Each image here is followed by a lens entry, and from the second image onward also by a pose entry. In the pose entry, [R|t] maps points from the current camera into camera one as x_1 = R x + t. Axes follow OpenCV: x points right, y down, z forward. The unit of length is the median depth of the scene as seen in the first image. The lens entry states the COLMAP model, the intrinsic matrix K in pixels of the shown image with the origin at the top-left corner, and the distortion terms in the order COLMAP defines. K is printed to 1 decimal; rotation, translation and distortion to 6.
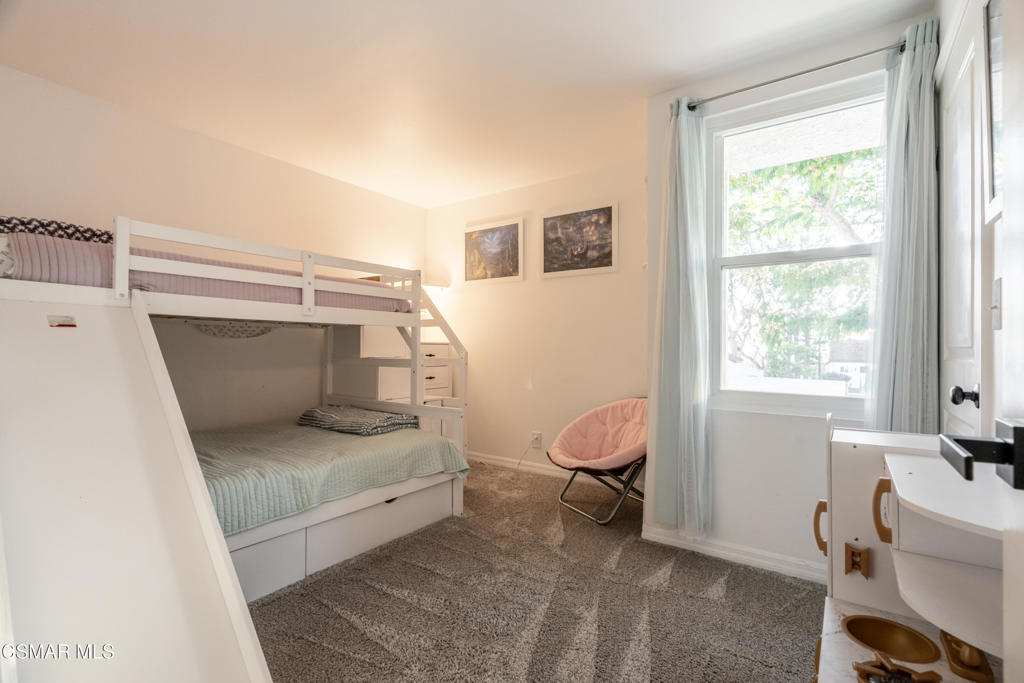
lens RADIAL K [[459.3, 0, 516.1], [0, 459.3, 341.6], [0, 0, 1]] dist [-0.002998, -0.000601]
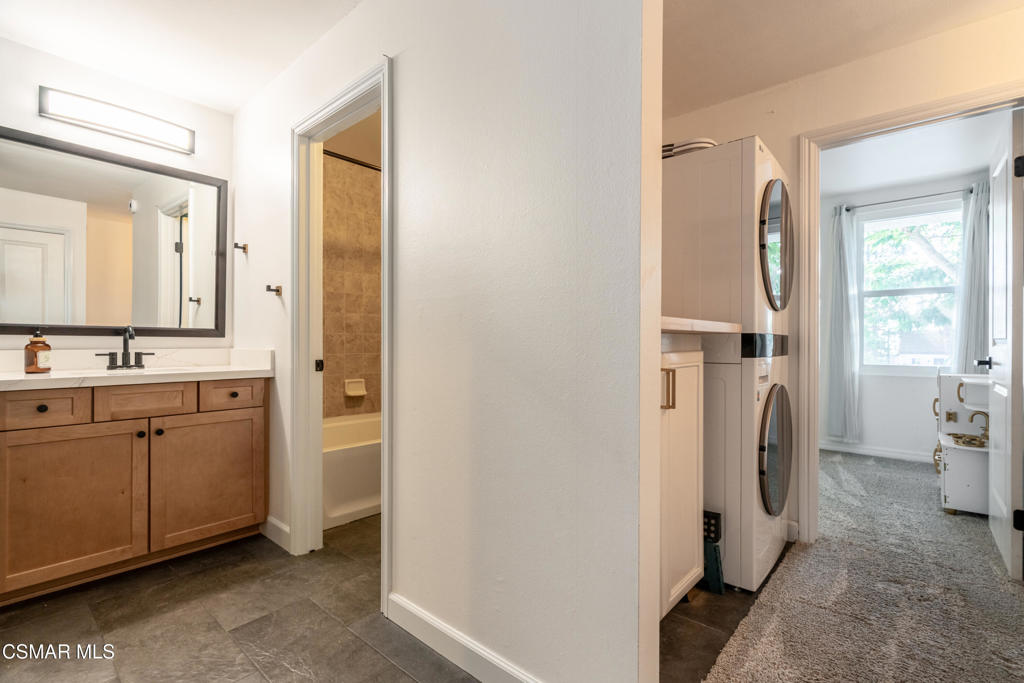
lens RADIAL K [[459.3, 0, 516.1], [0, 459.3, 341.6], [0, 0, 1]] dist [-0.002998, -0.000601]
pose [[0.995506, -0.008821, -0.094283, -0.792193], [0.010012, 0.999876, 0.012166, -0.021907], [0.094164, -0.013055, 0.995471, -0.984823]]
